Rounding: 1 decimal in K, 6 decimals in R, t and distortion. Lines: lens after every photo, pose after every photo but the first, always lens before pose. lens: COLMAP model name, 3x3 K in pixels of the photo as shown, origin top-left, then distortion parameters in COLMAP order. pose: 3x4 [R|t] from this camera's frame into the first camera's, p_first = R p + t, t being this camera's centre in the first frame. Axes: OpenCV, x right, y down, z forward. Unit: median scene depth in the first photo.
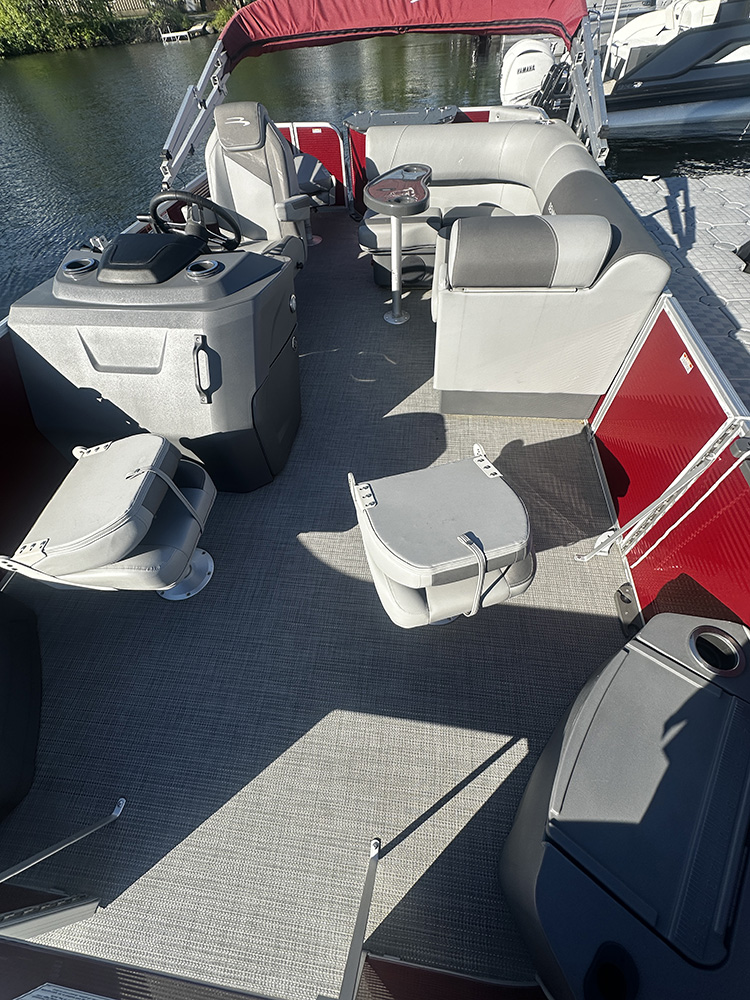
lens RADIAL K [[394.7, 0, 370.7], [0, 394.7, 496.1], [0, 0, 1]] dist [0.001481, -0.000647]
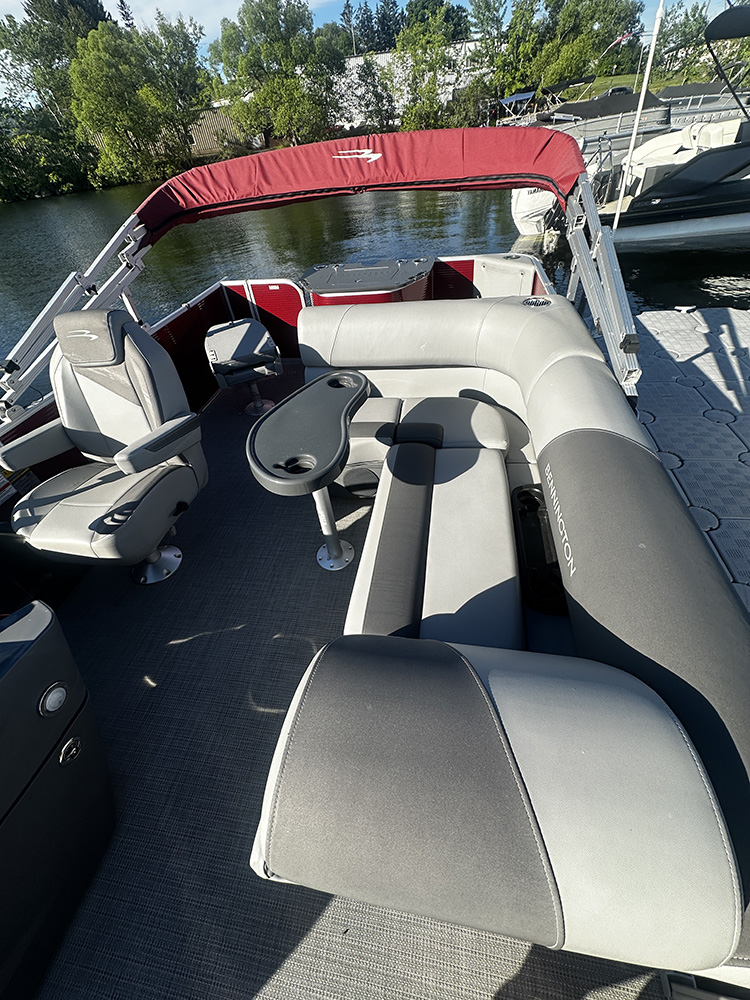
lens RADIAL K [[394.7, 0, 376.0], [0, 394.7, 493.1], [0, 0, 1]] dist [0.001481, -0.000647]
pose [[0.998178, -0.007848, -0.059825, 0.160697], [-0.002027, 0.986585, -0.163238, -0.409020], [0.060304, 0.163061, 0.984771, 0.283322]]
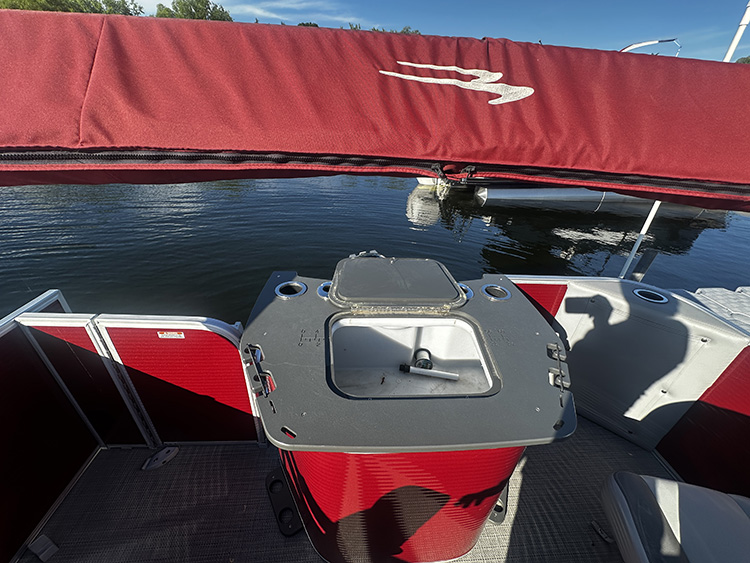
lens RADIAL K [[303.3, 0, 369.8], [0, 303.3, 280.6], [0, 0, 1]] dist [0.003327, -0.000444]
pose [[0.973777, -0.011117, 0.227234, -0.027894], [0.096645, 0.924419, -0.368930, -1.034277], [-0.205958, 0.381216, 0.901252, 0.848504]]
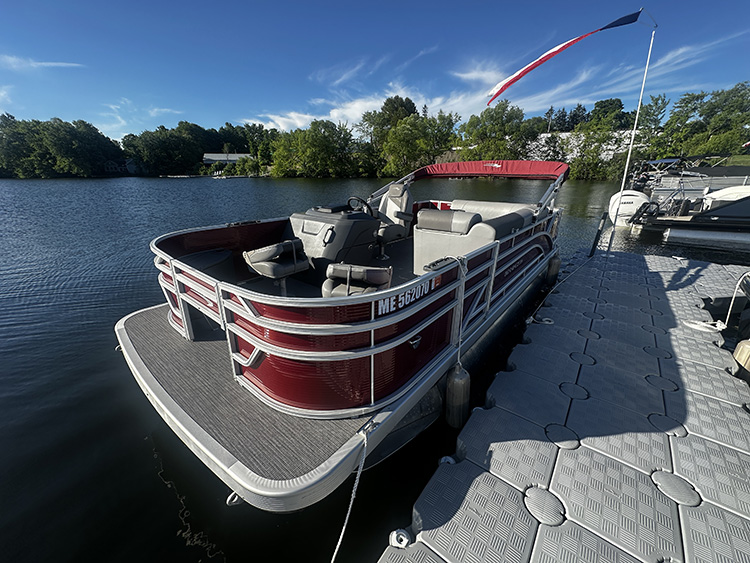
lens RADIAL K [[303.3, 0, 368.9], [0, 303.3, 277.1], [0, 0, 1]] dist [0.003327, -0.000444]
pose [[0.840221, 0.232277, -0.489975, 0.494876], [-0.456192, 0.791257, -0.407187, 0.344525], [0.293116, 0.565650, 0.770794, -0.241774]]
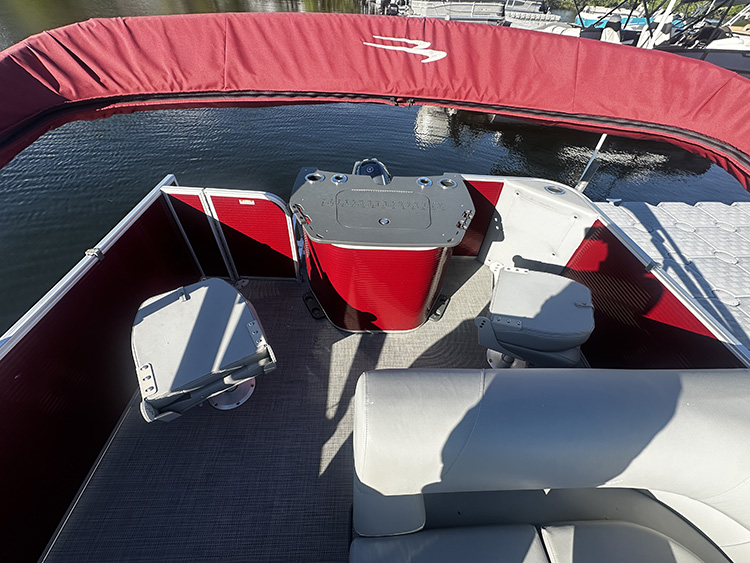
lens RADIAL K [[303.3, 0, 369.1], [0, 303.3, 282.4], [0, 0, 1]] dist [0.003327, -0.000444]
pose [[0.983661, -0.033201, 0.176943, -0.045029], [0.056095, 0.990443, -0.125997, -0.889615], [-0.171069, 0.133864, 0.976123, 0.641882]]
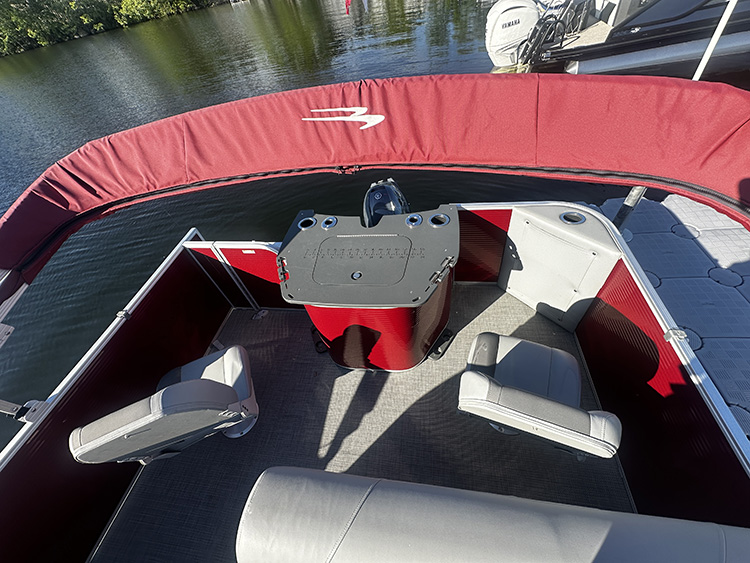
lens RADIAL K [[303.3, 0, 367.3], [0, 303.3, 284.7], [0, 0, 1]] dist [0.003327, -0.000444]
pose [[0.995124, -0.053556, -0.082828, 0.128303], [0.047432, 0.996113, -0.074223, -0.996703], [0.086481, 0.069932, 0.993796, 0.617719]]
